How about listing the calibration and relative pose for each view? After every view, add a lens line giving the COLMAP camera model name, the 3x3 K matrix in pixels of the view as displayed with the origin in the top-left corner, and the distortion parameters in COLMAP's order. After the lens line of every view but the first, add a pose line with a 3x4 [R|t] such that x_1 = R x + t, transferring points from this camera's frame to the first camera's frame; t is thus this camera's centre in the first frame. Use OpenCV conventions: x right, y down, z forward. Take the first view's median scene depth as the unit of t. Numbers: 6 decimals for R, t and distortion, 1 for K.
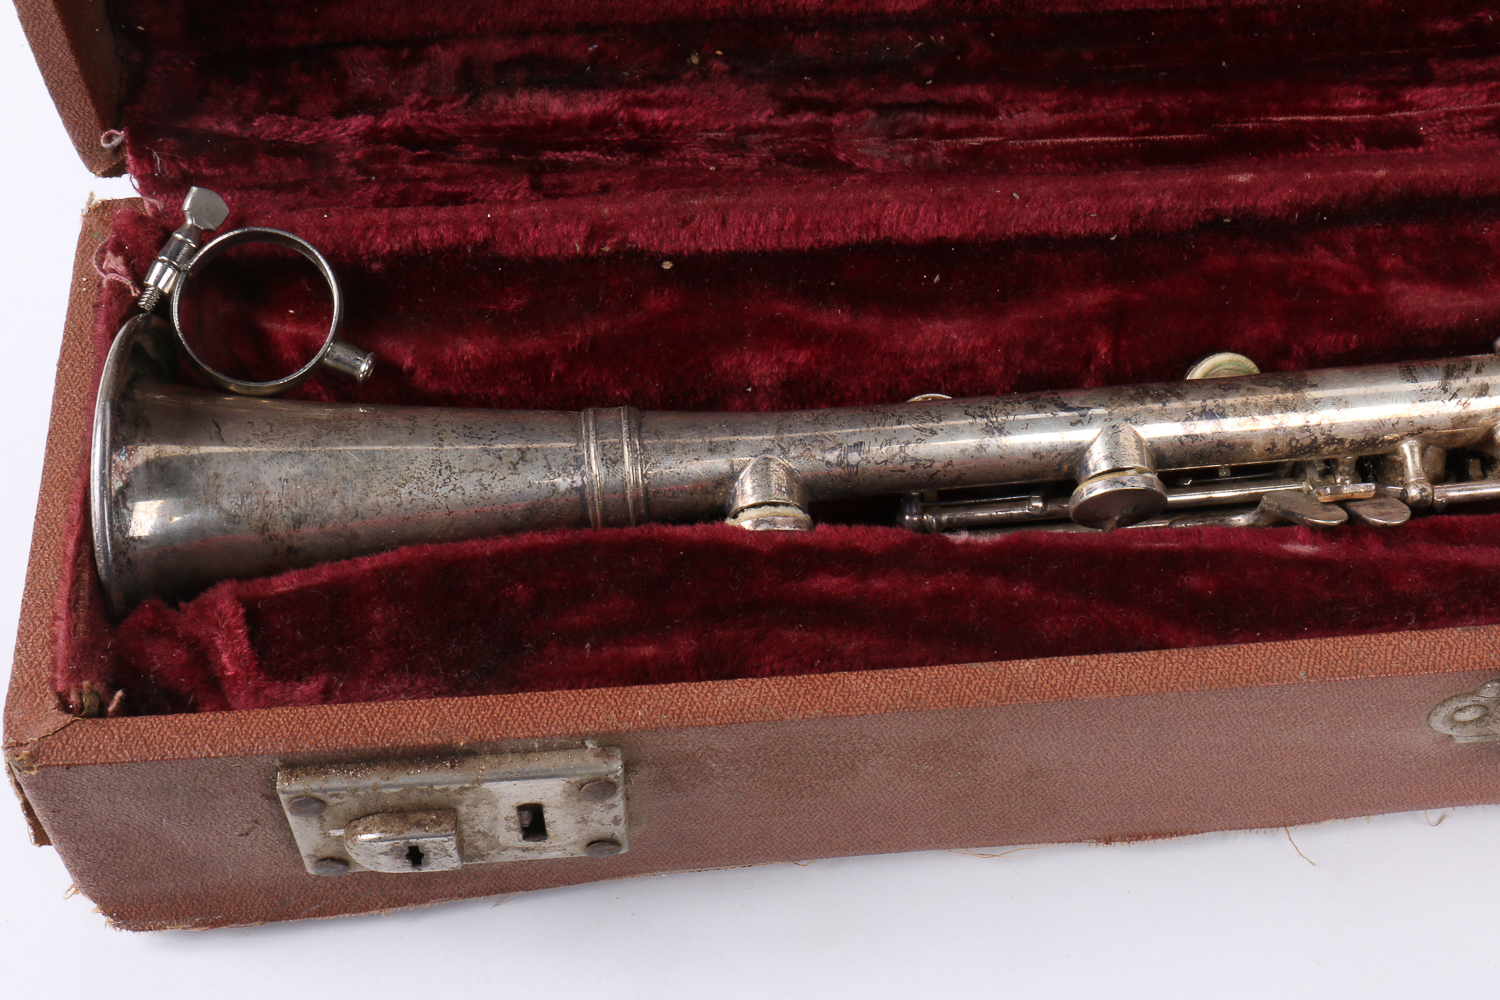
lens RADIAL K [[2170.9, 0, 750.4], [0, 2170.9, 499.8], [0, 0, 1]] dist [-0.057907, 0.000000]
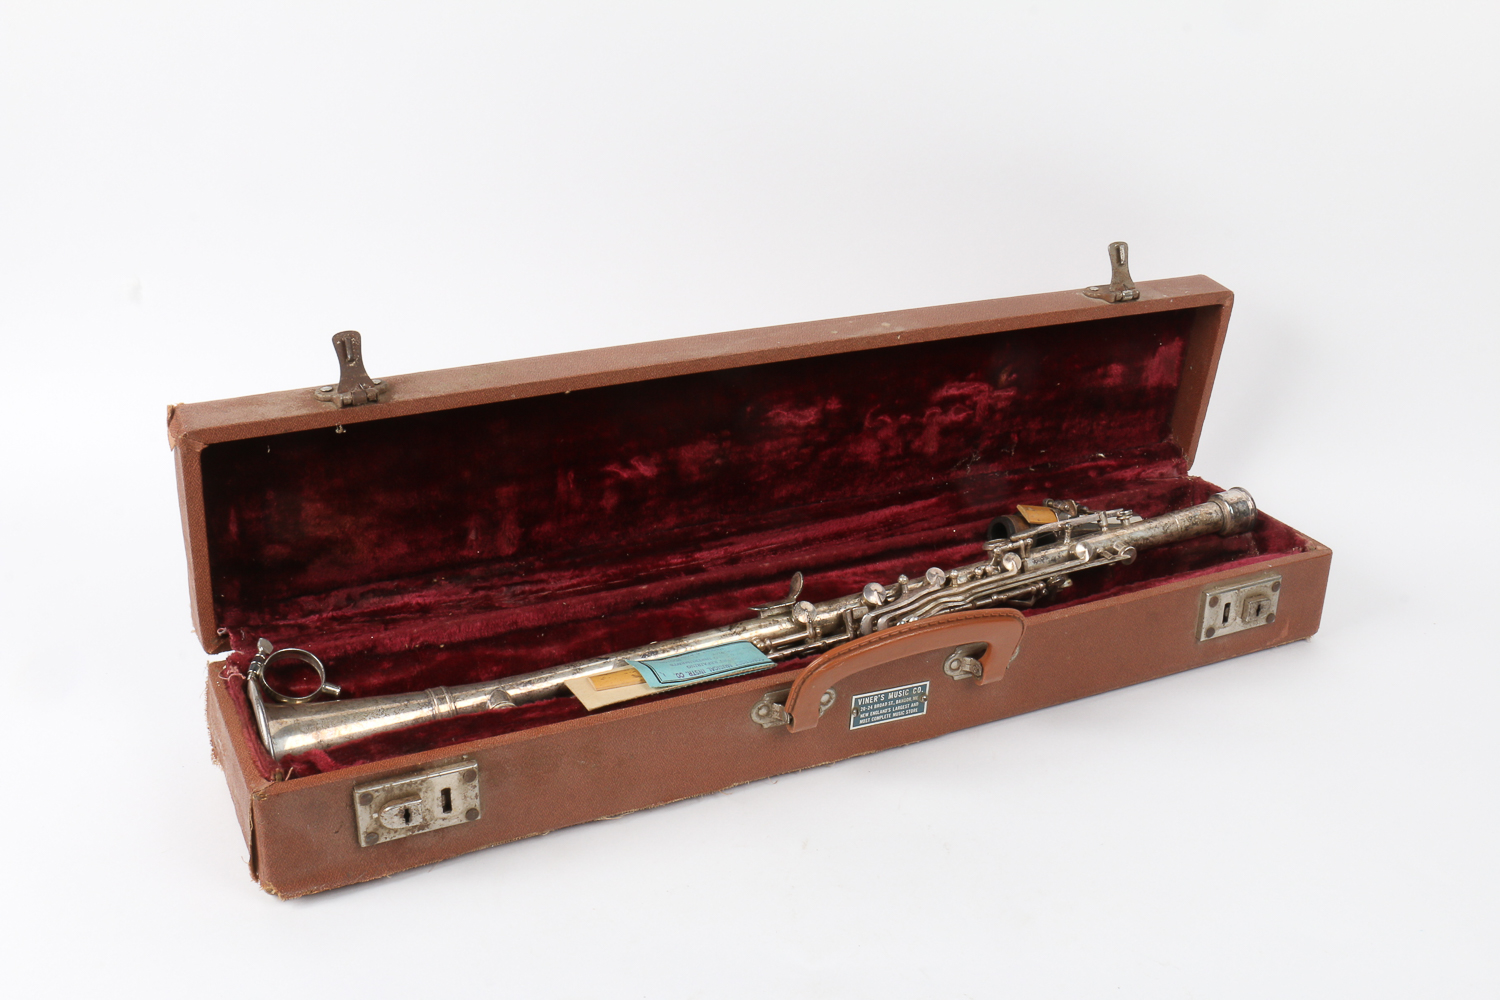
lens RADIAL K [[1665.6, 0, 749.5], [0, 1665.6, 499.8], [0, 0, 1]] dist [-0.026363, 0.000000]
pose [[0.939321, -0.142419, 0.312079, -0.291097], [0.270191, 0.867689, -0.417268, 0.678584], [-0.211361, 0.476269, 0.853519, -0.885364]]
